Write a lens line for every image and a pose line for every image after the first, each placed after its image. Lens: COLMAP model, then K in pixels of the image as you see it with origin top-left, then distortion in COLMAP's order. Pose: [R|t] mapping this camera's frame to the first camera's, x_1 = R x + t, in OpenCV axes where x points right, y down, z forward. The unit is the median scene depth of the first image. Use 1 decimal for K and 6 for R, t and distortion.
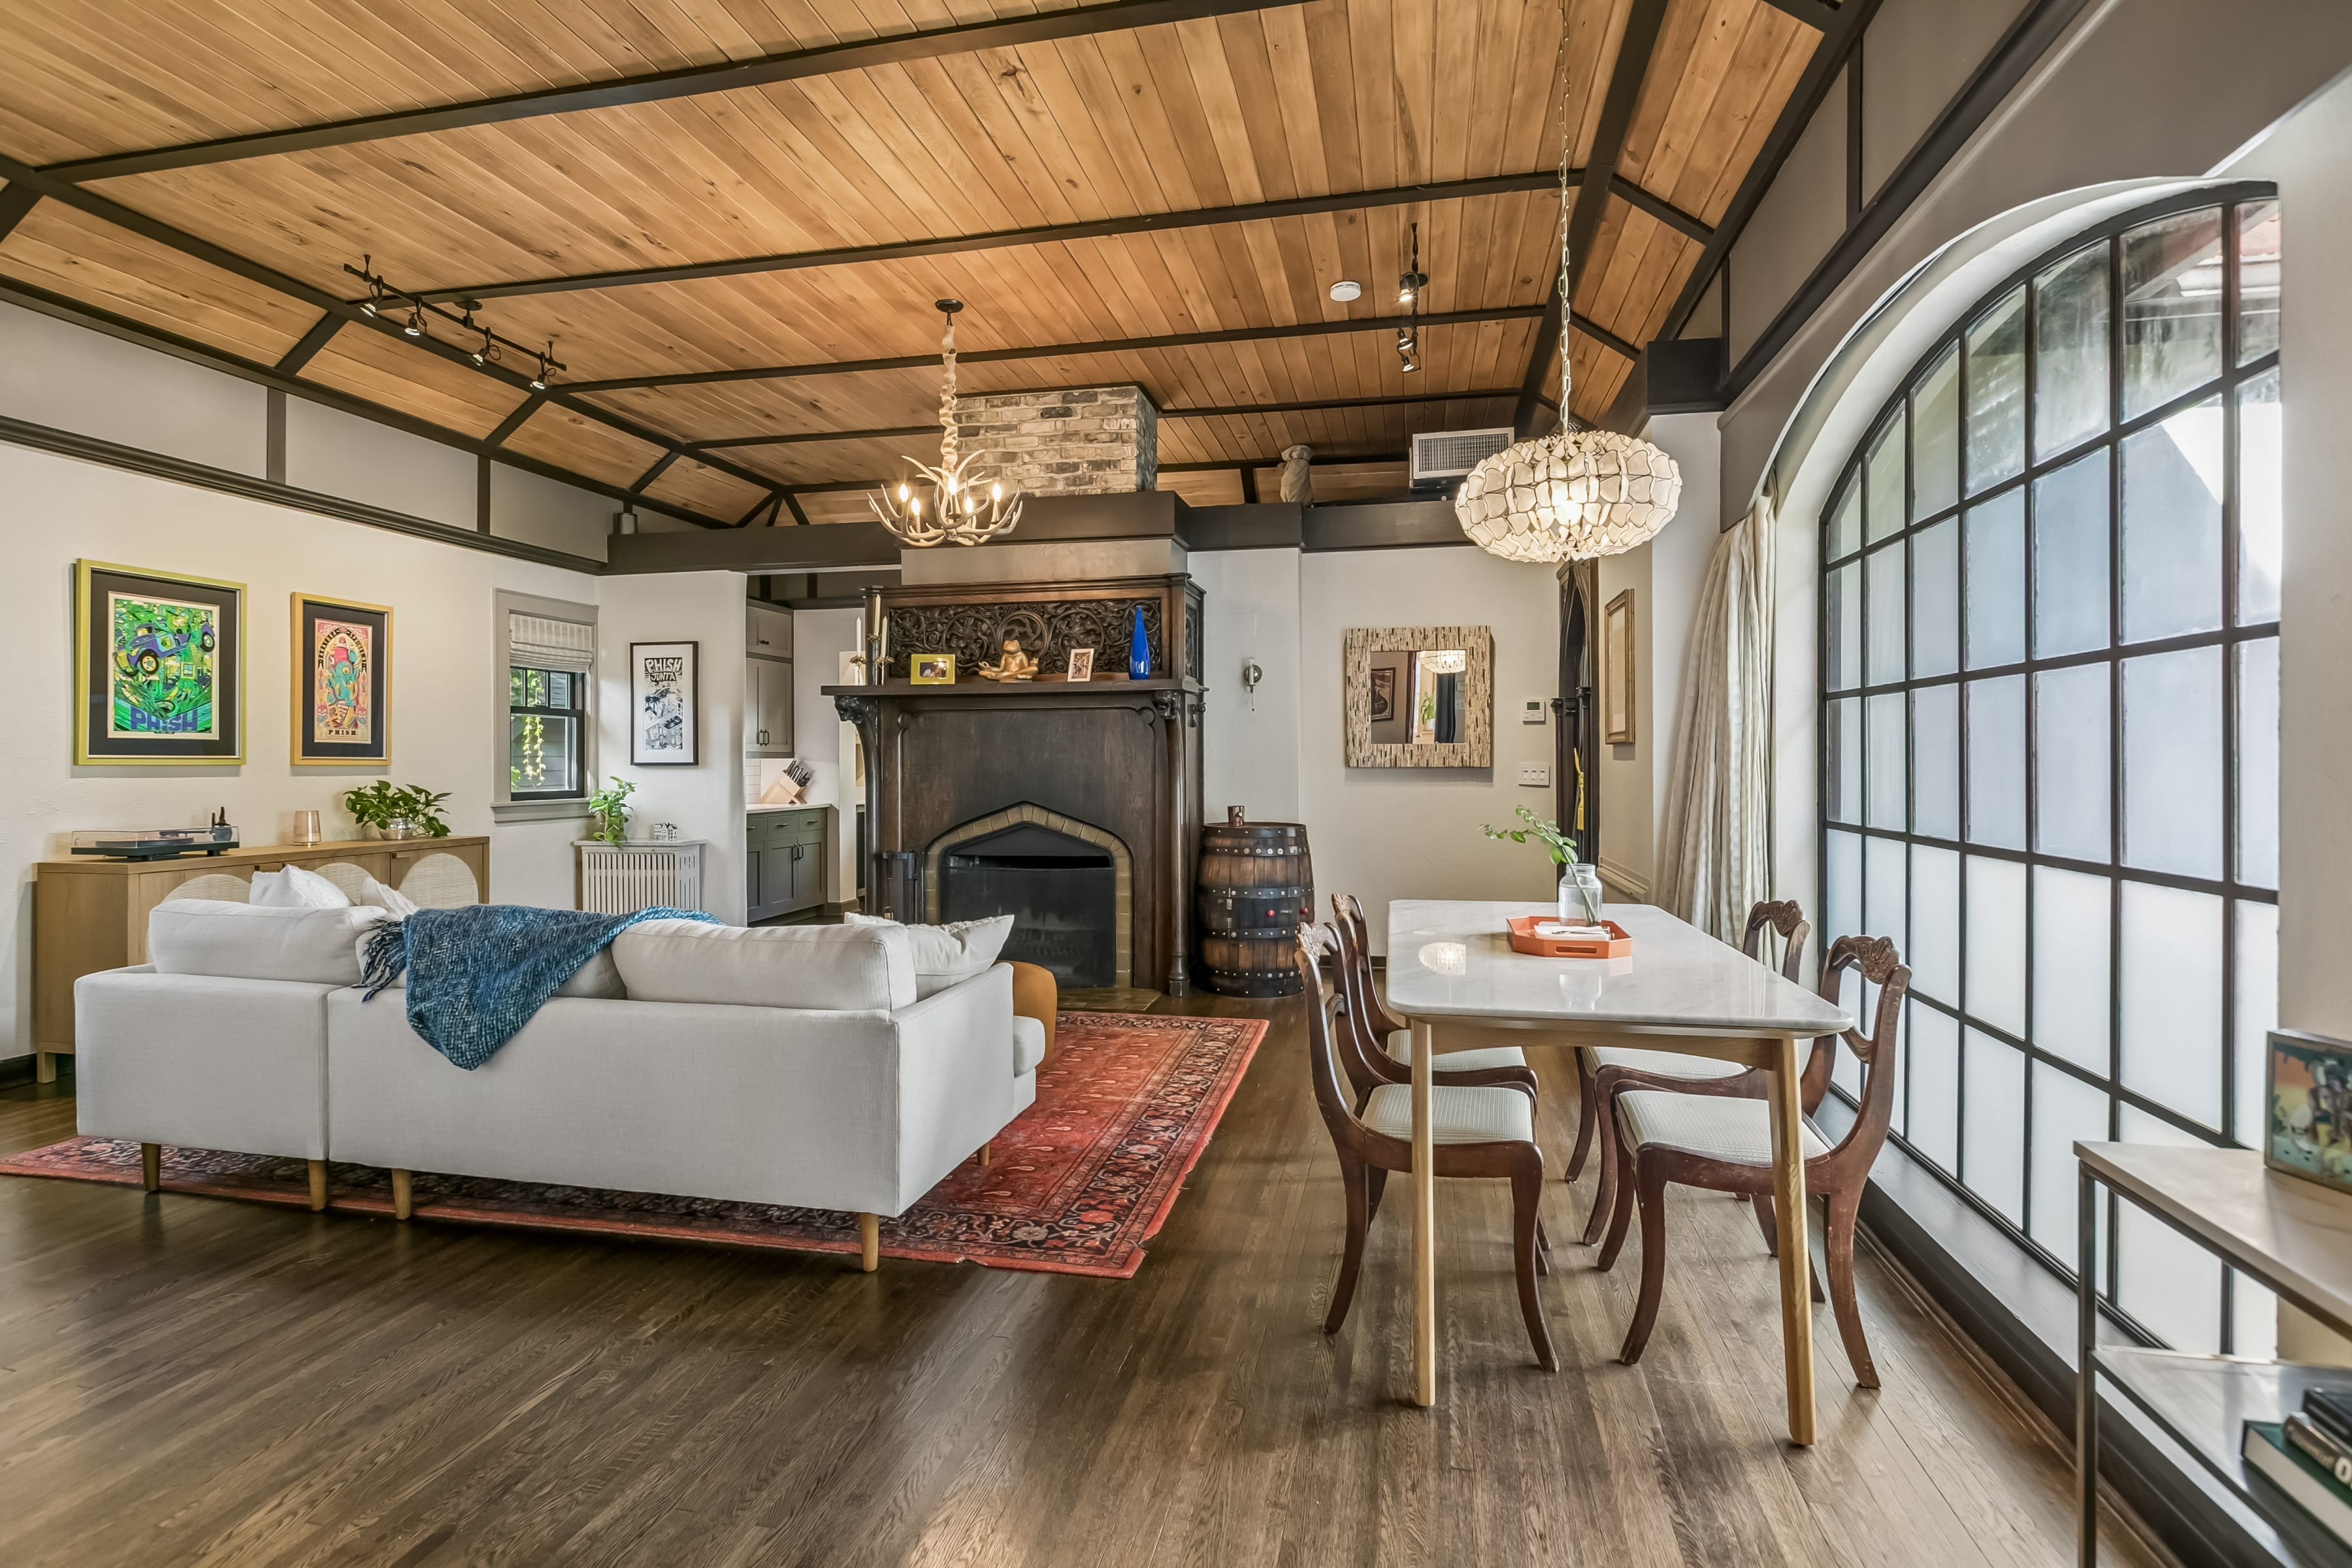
lens RADIAL K [[1147.7, 0, 1168.1], [0, 1147.7, 761.9], [0, 0, 1]] dist [0.000507, -0.000428]
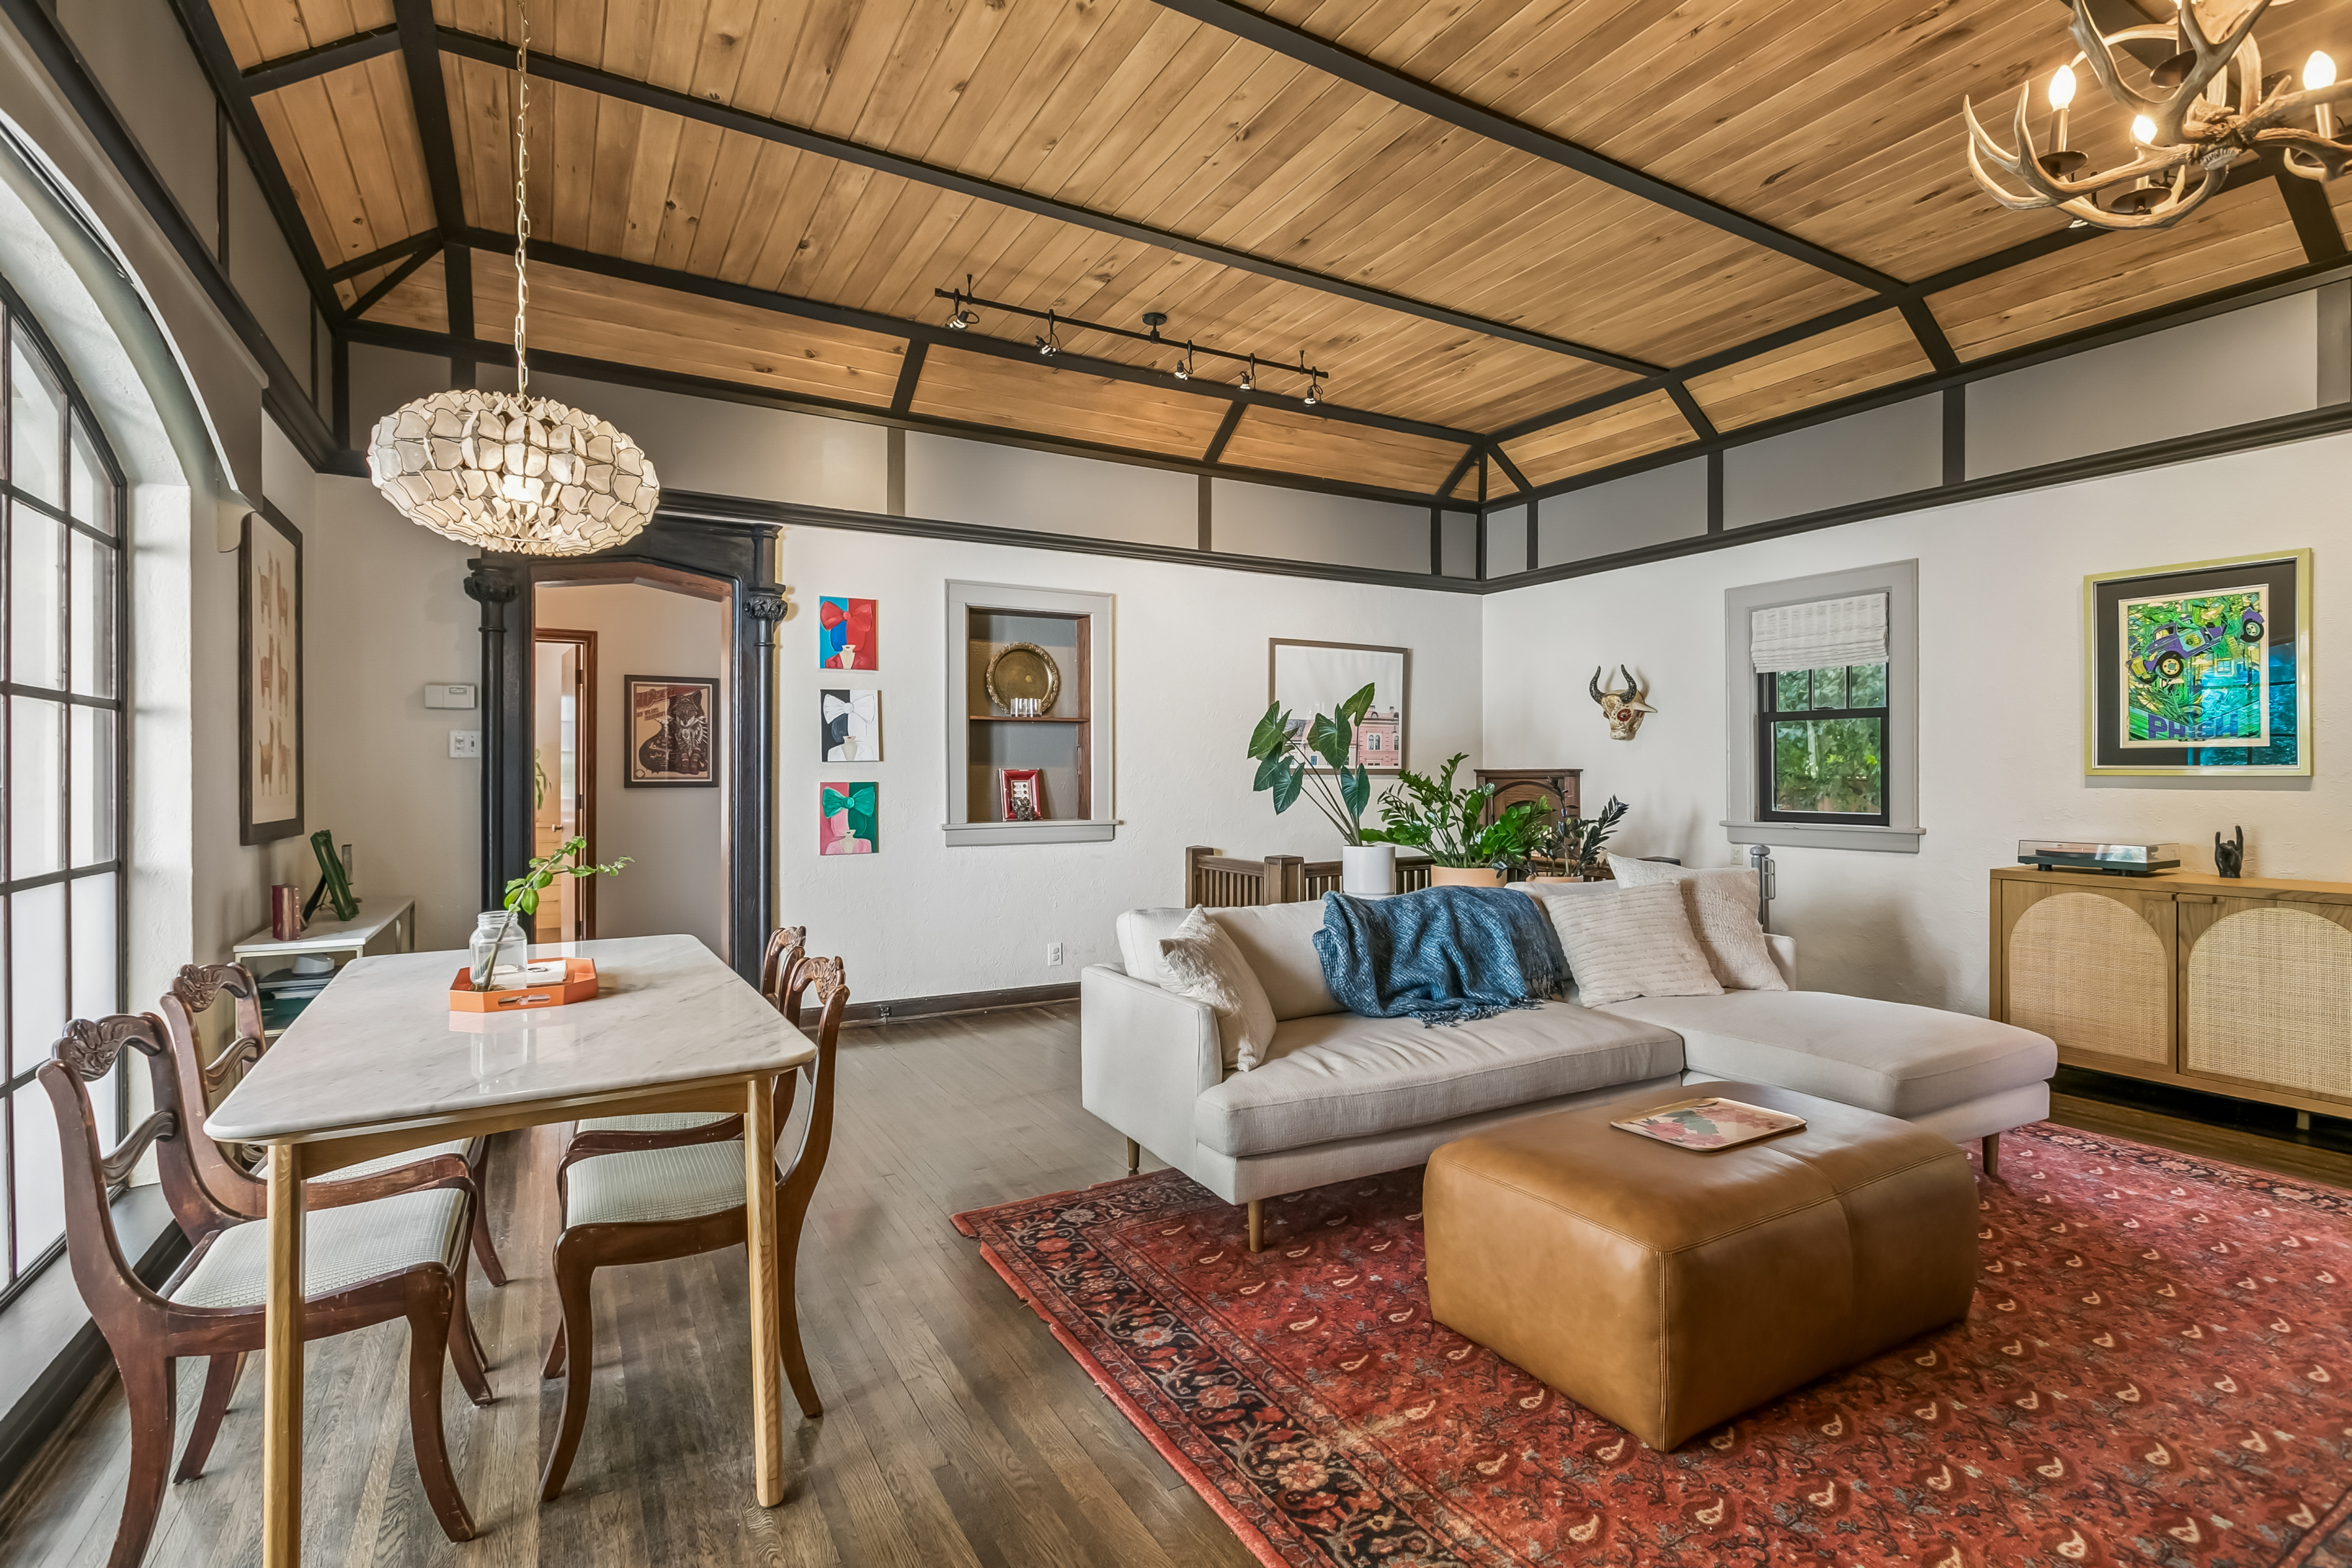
lens RADIAL K [[1101.5, 0, 1169.9], [0, 1101.5, 769.2], [0, 0, 1]] dist [-0.004042, -0.000927]
pose [[-0.747050, 0.001958, -0.664765, 0.301541], [0.003808, 0.999992, -0.001335, -0.004240], [0.664757, -0.003529, -0.747051, 1.098018]]
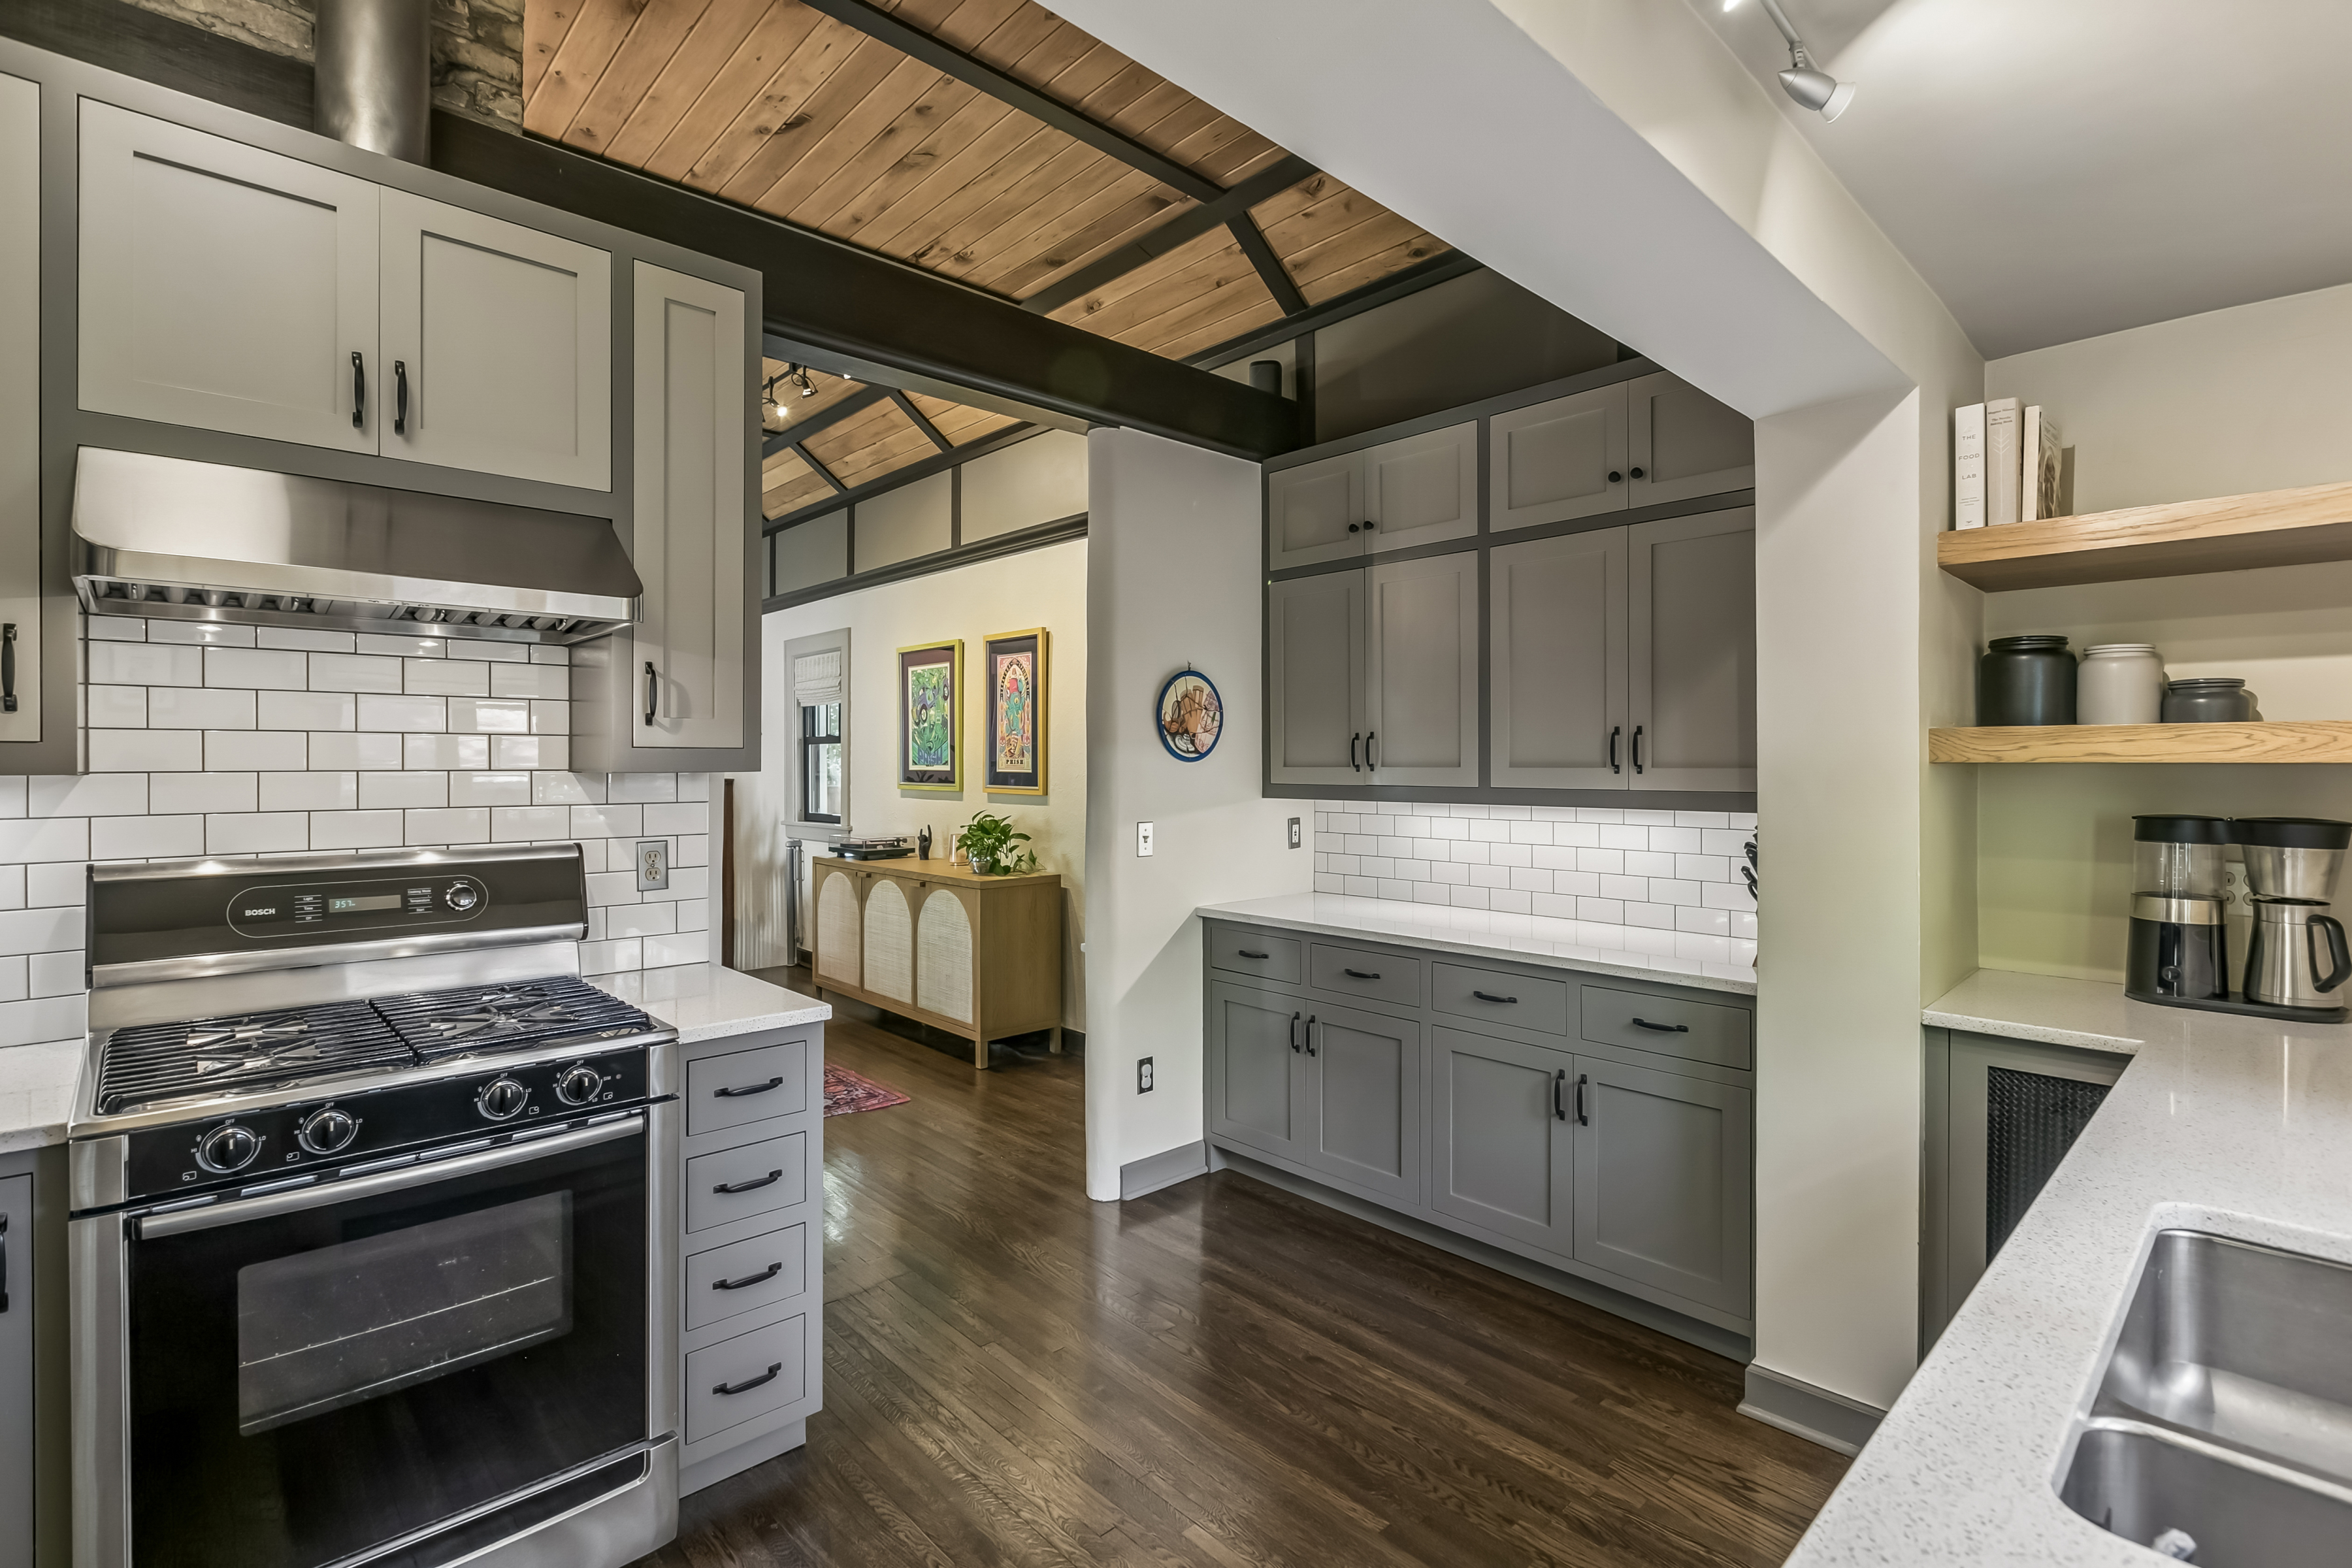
lens RADIAL K [[1101.5, 0, 1172.3], [0, 1101.5, 771.0], [0, 0, 1]] dist [-0.004042, -0.000927]
pose [[-0.576479, 0.014092, -0.816991, 0.000972], [0.004784, 0.999892, 0.013871, -0.035150], [0.817098, 0.004088, -0.576484, 1.936789]]
